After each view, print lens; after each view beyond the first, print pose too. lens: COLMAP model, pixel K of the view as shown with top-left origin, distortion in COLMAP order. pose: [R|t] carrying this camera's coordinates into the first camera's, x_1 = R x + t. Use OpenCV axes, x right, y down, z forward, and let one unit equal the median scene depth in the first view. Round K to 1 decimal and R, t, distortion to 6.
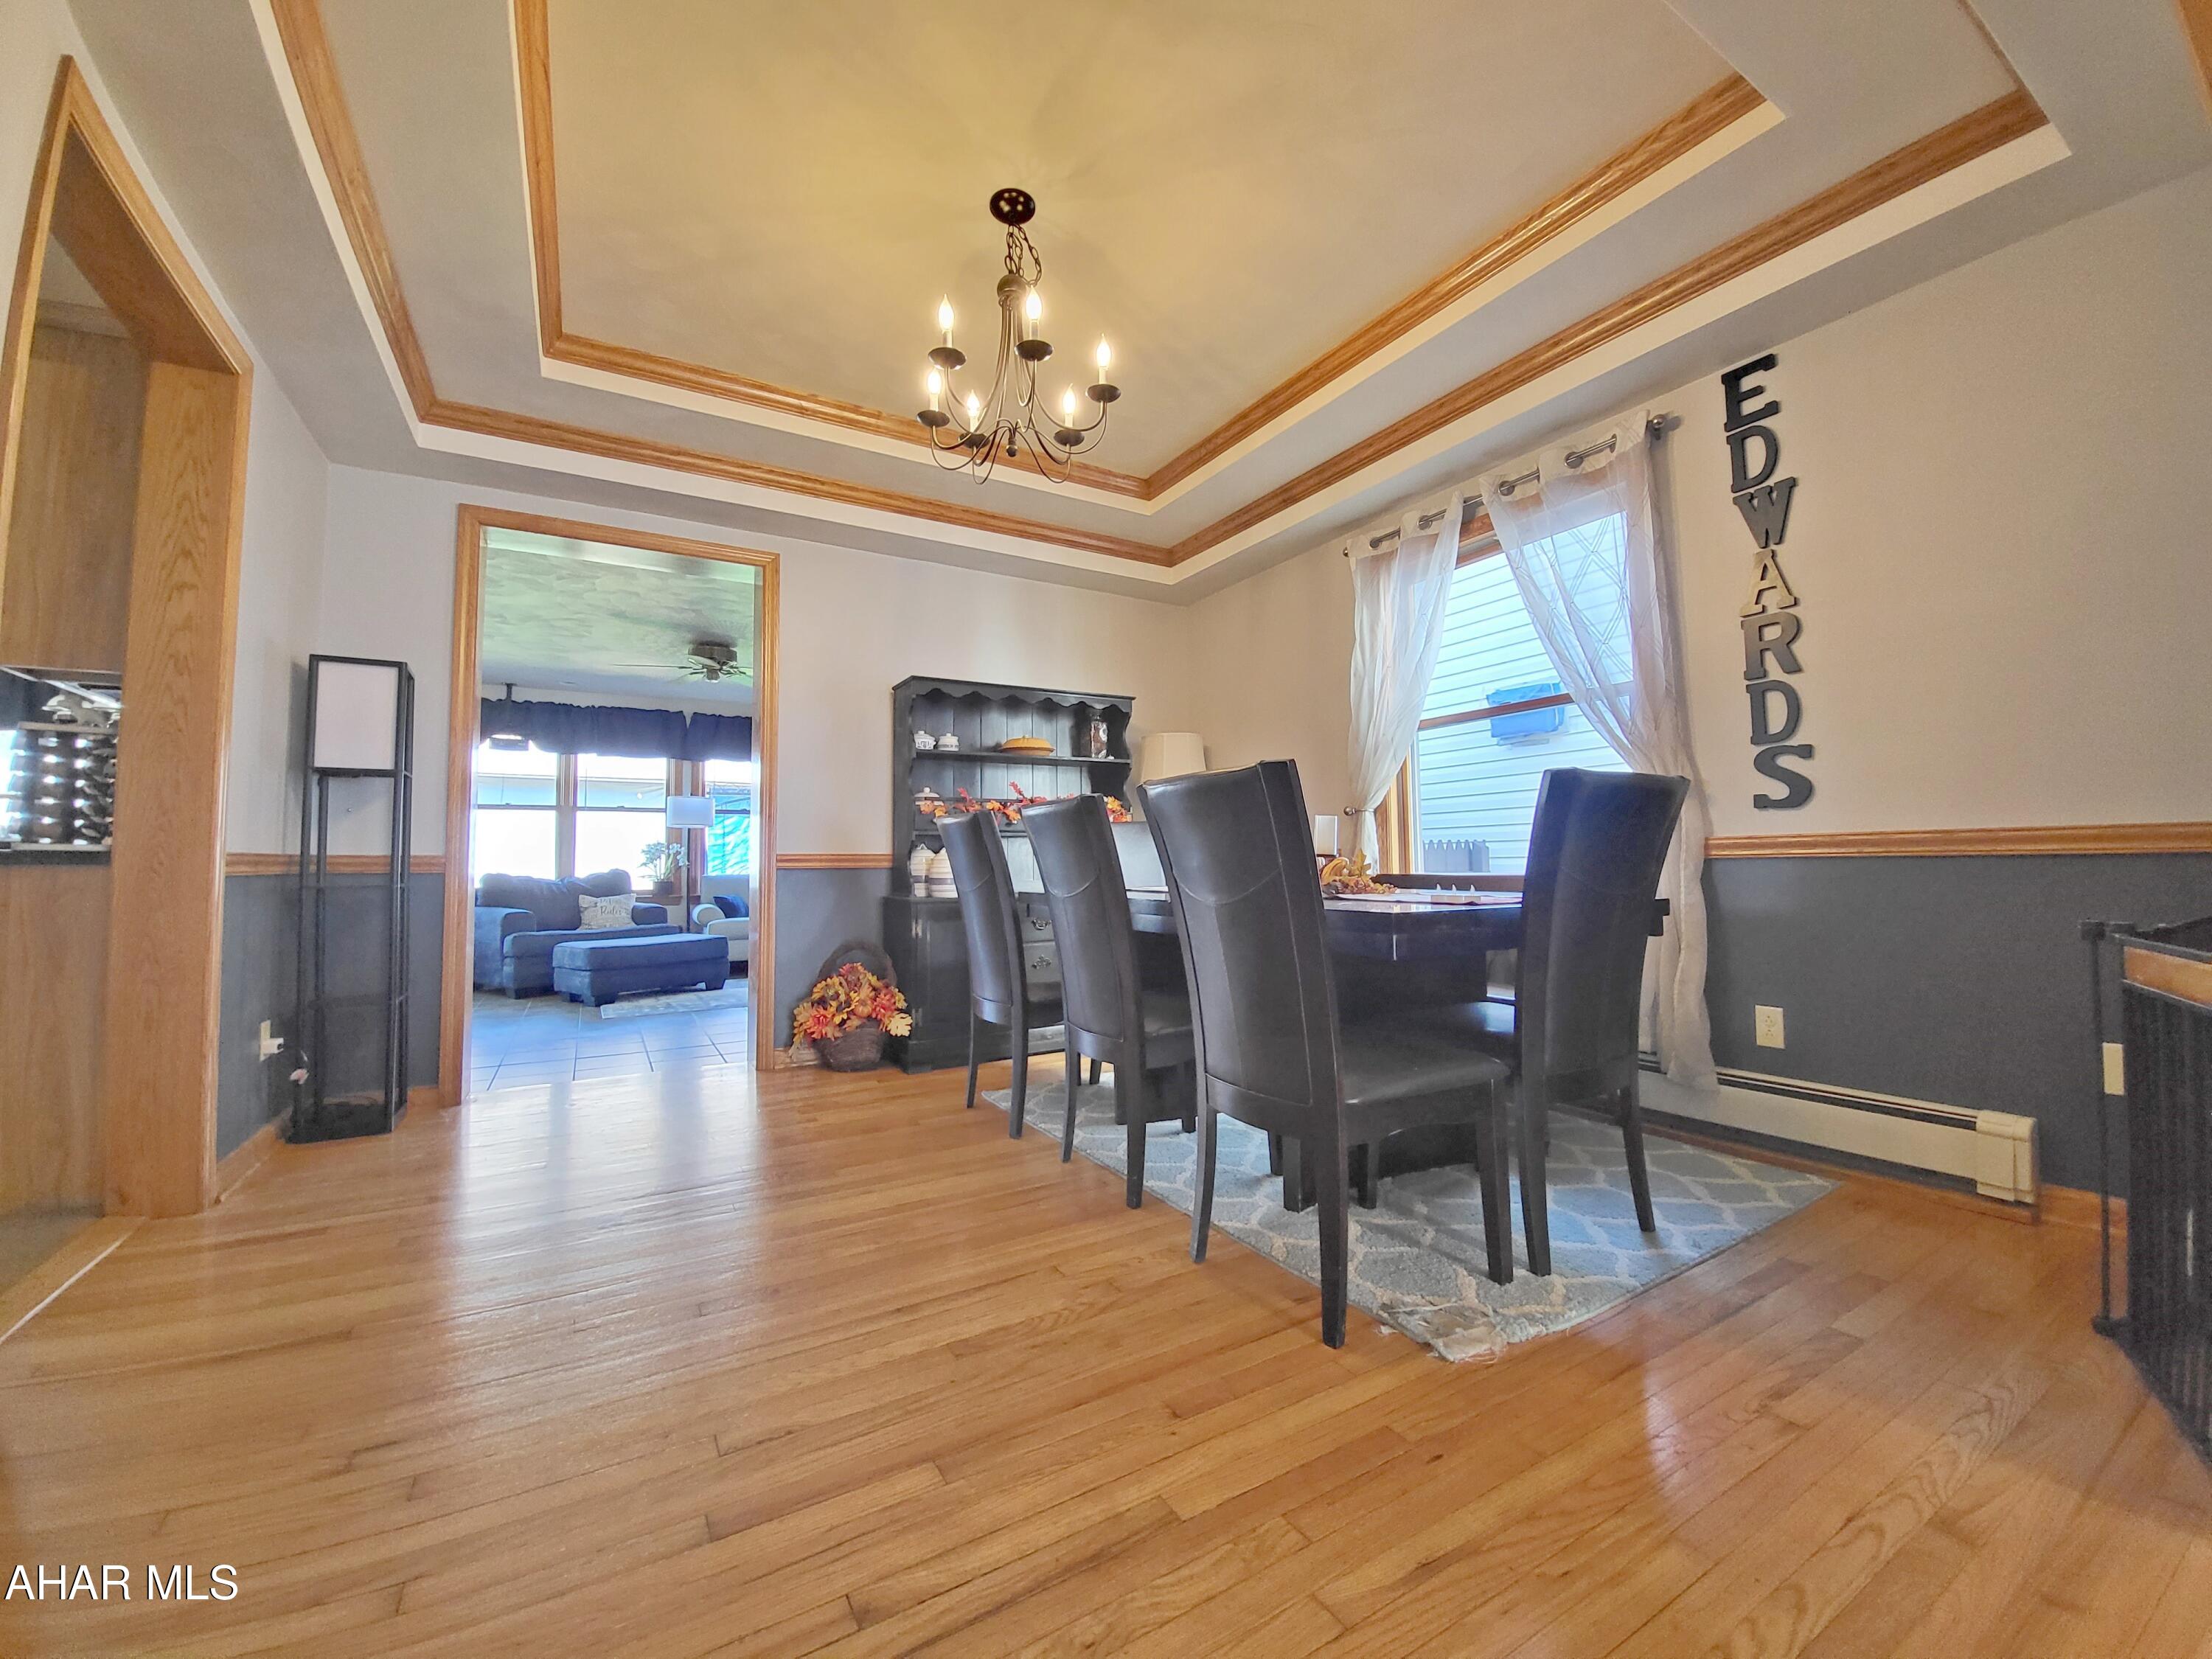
lens RADIAL K [[880.1, 0, 1111.6], [0, 880.1, 813.8], [0, 0, 1]] dist [-0.001639, -0.009883]
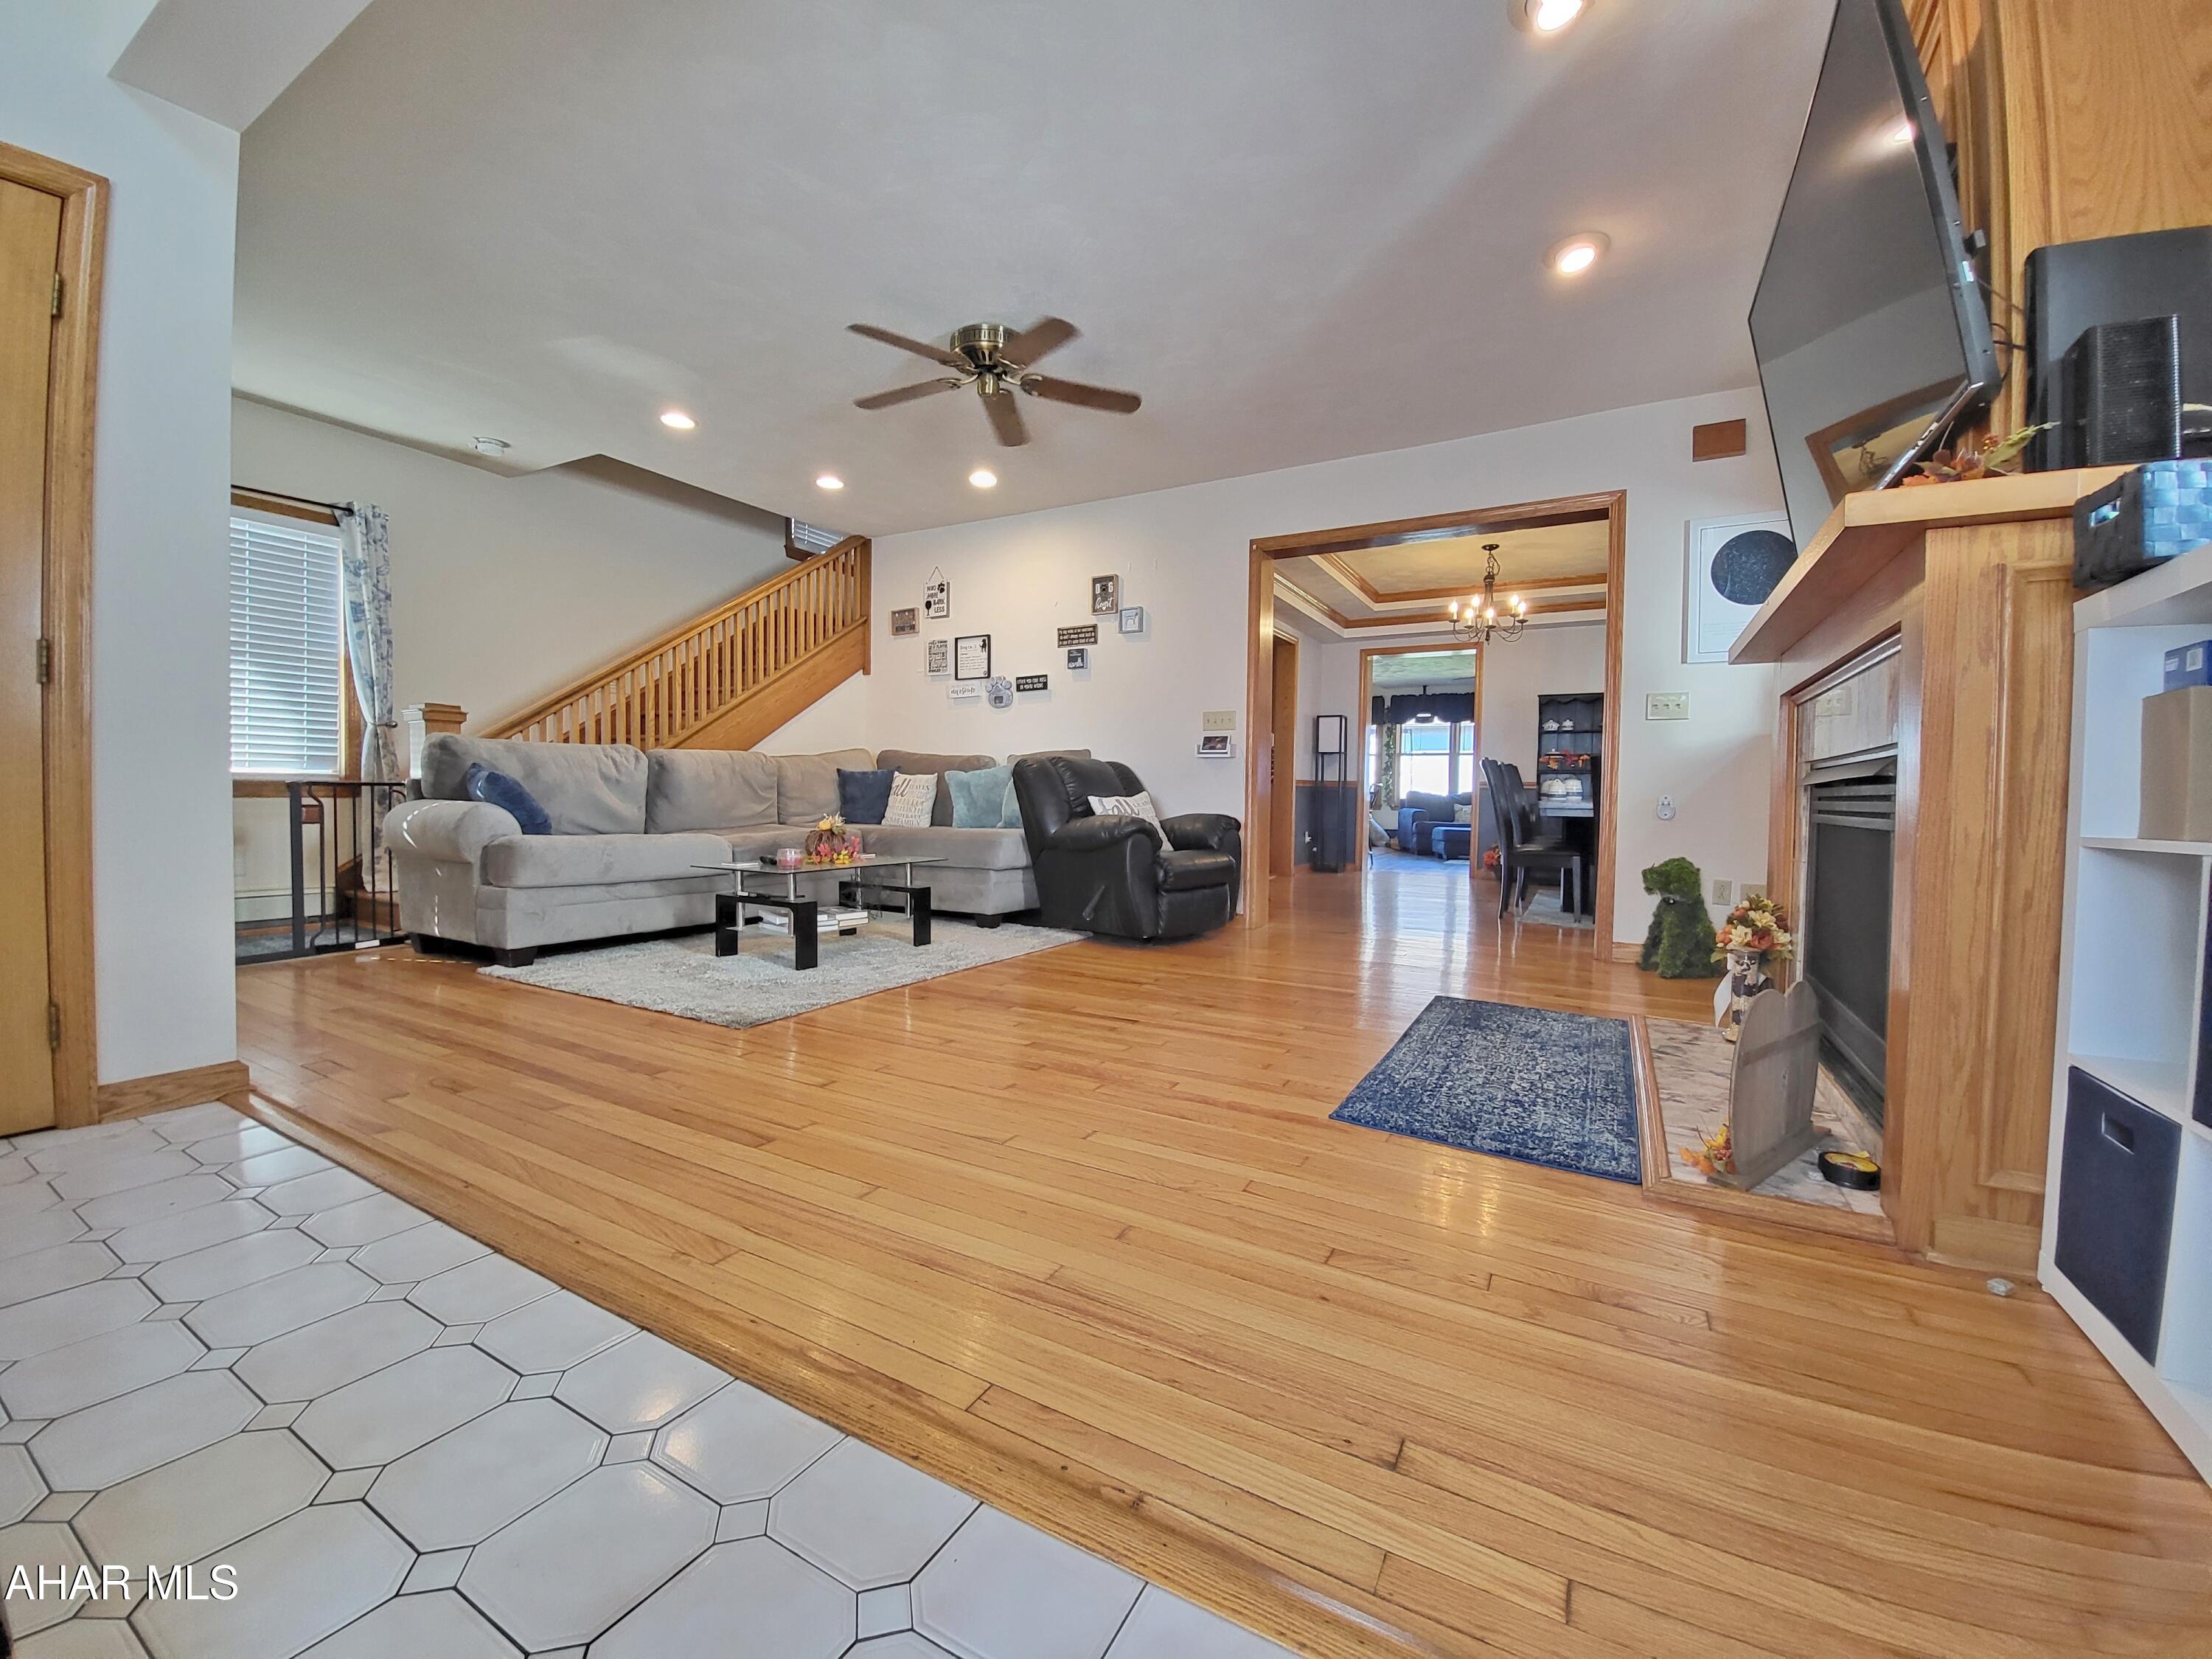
lens RADIAL K [[880.1, 0, 1111.6], [0, 880.1, 813.8], [0, 0, 1]] dist [-0.001639, -0.009883]
pose [[0.509428, 0.040837, -0.859544, 0.921442], [0.032329, 0.997260, 0.066540, -0.046353], [0.859906, -0.061685, 0.506712, -0.804647]]
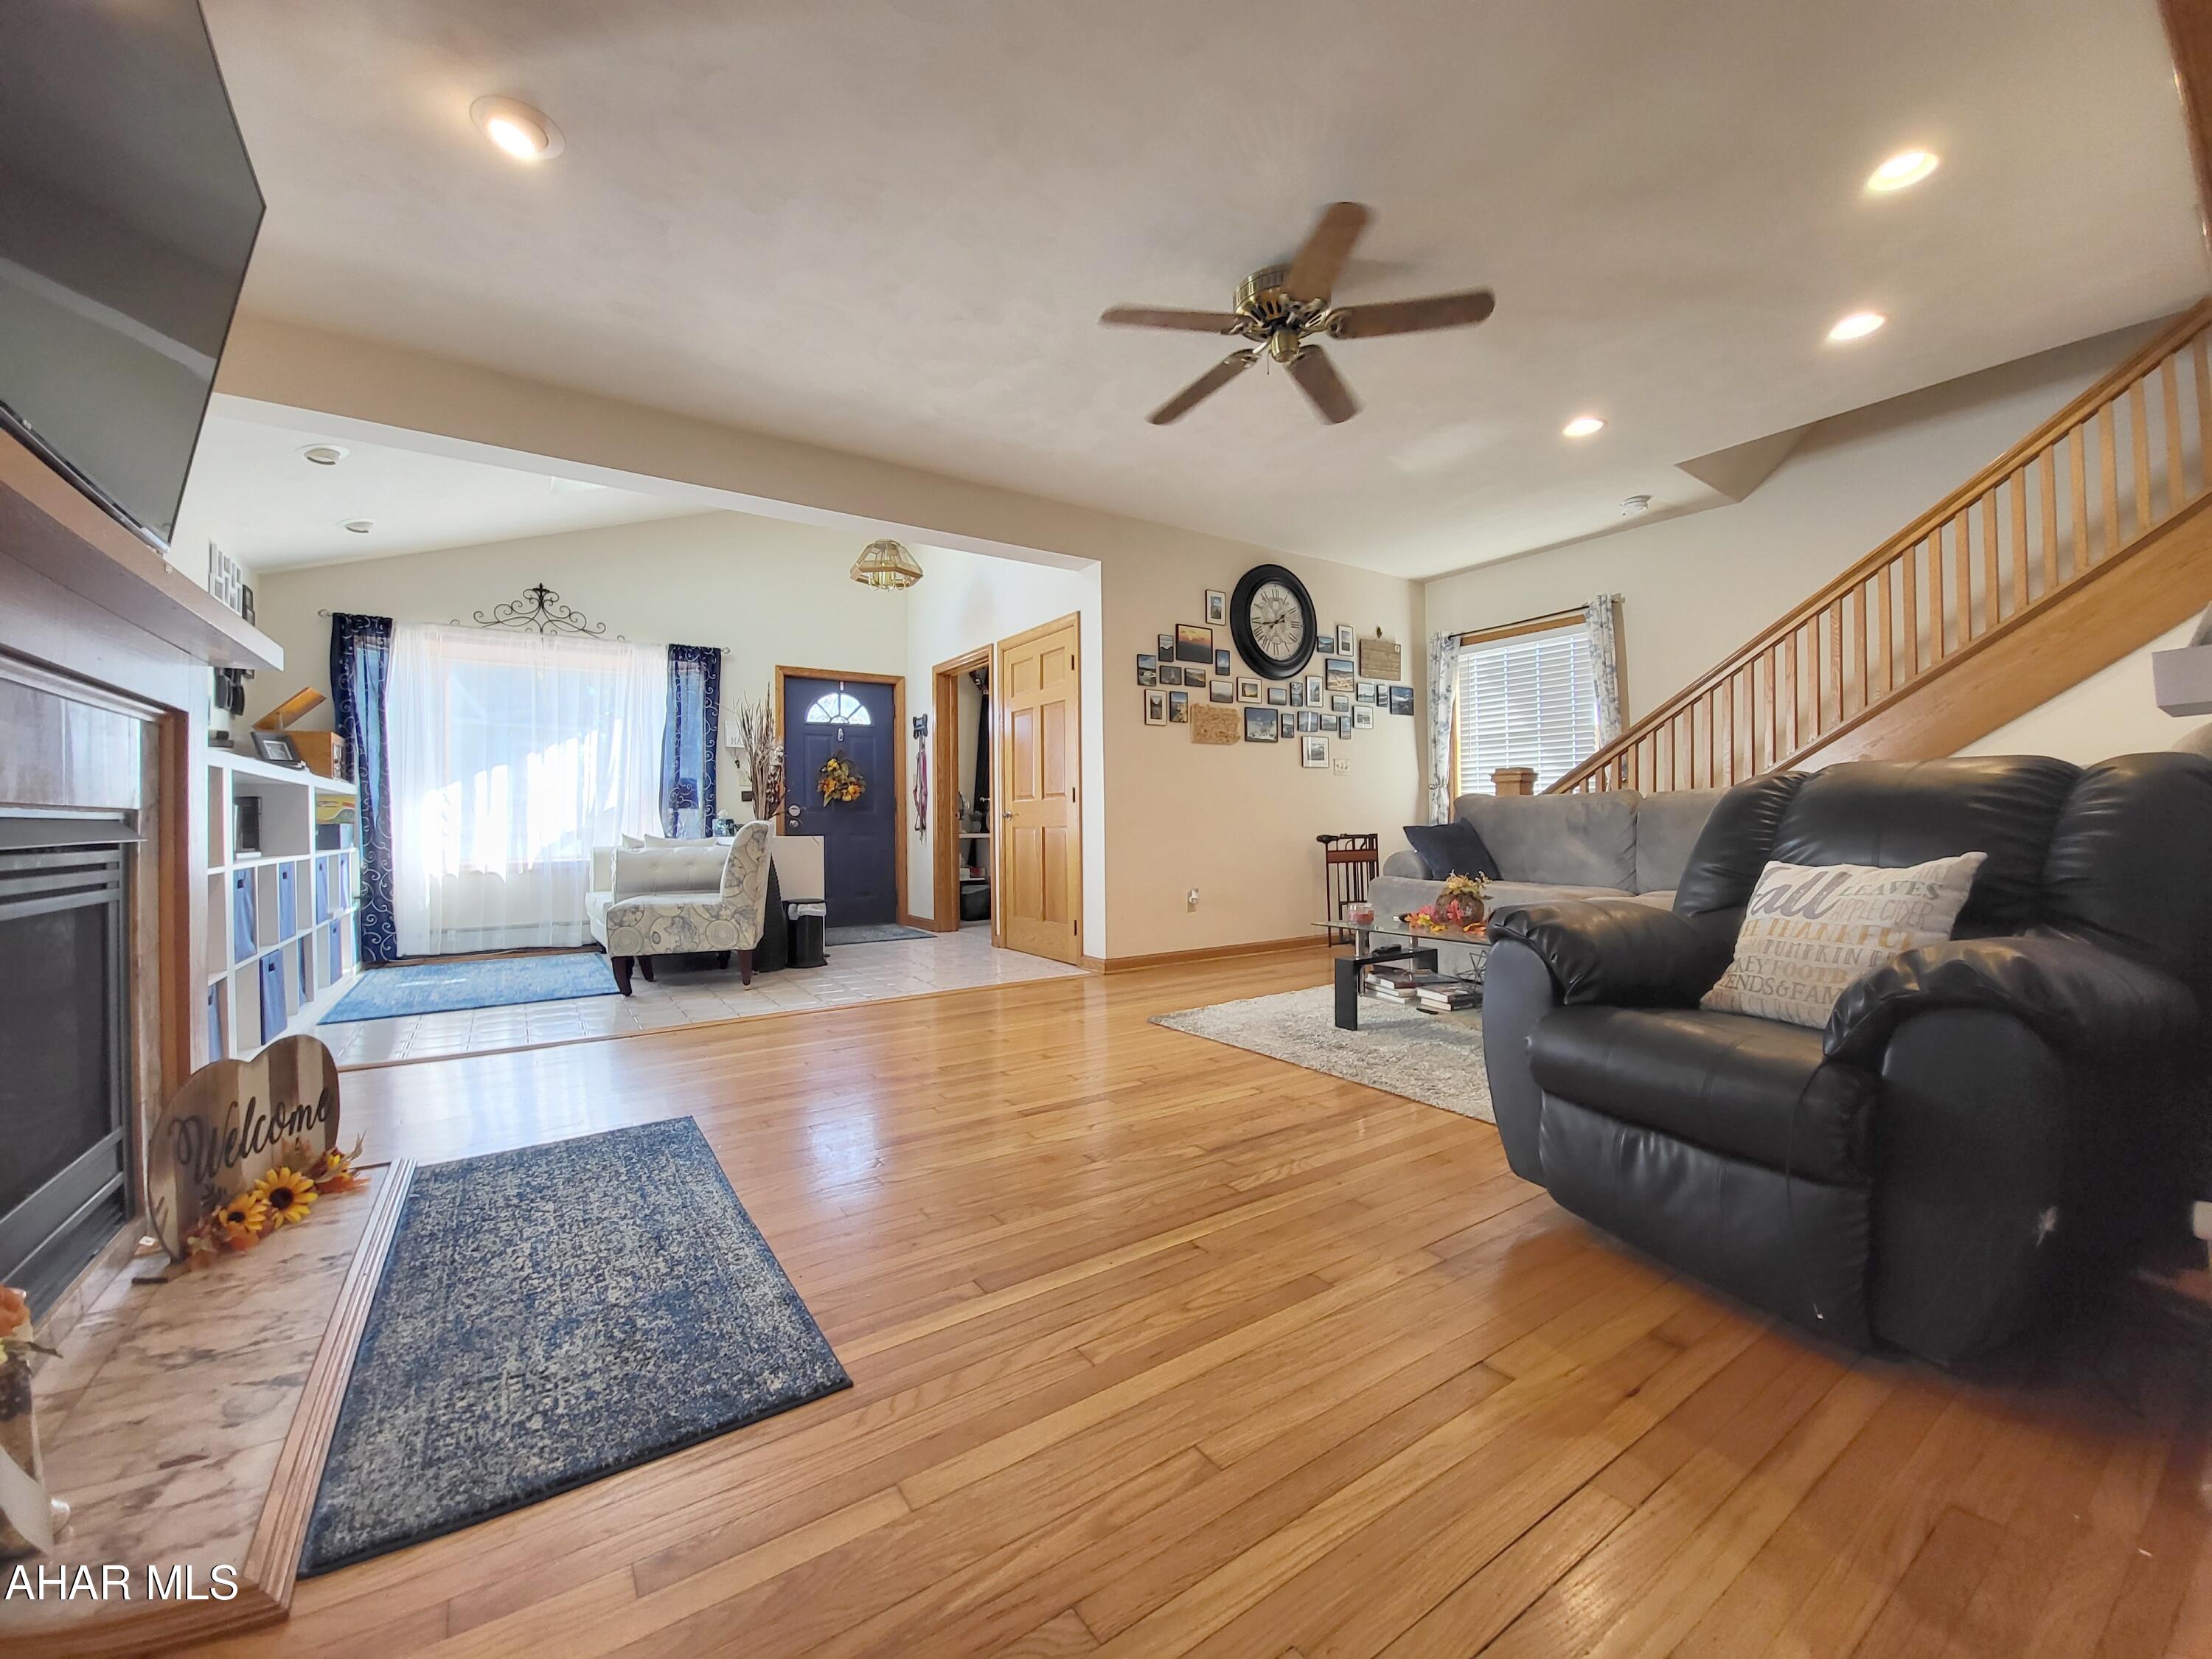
lens RADIAL K [[874.8, 0, 1112.7], [0, 874.8, 821.4], [0, 0, 1]] dist [-0.006167, -0.009668]
pose [[-0.996900, 0.023324, -0.075146, 0.316629], [0.028222, 0.997499, -0.064796, 0.004929], [0.073447, -0.066716, -0.995065, 0.172749]]
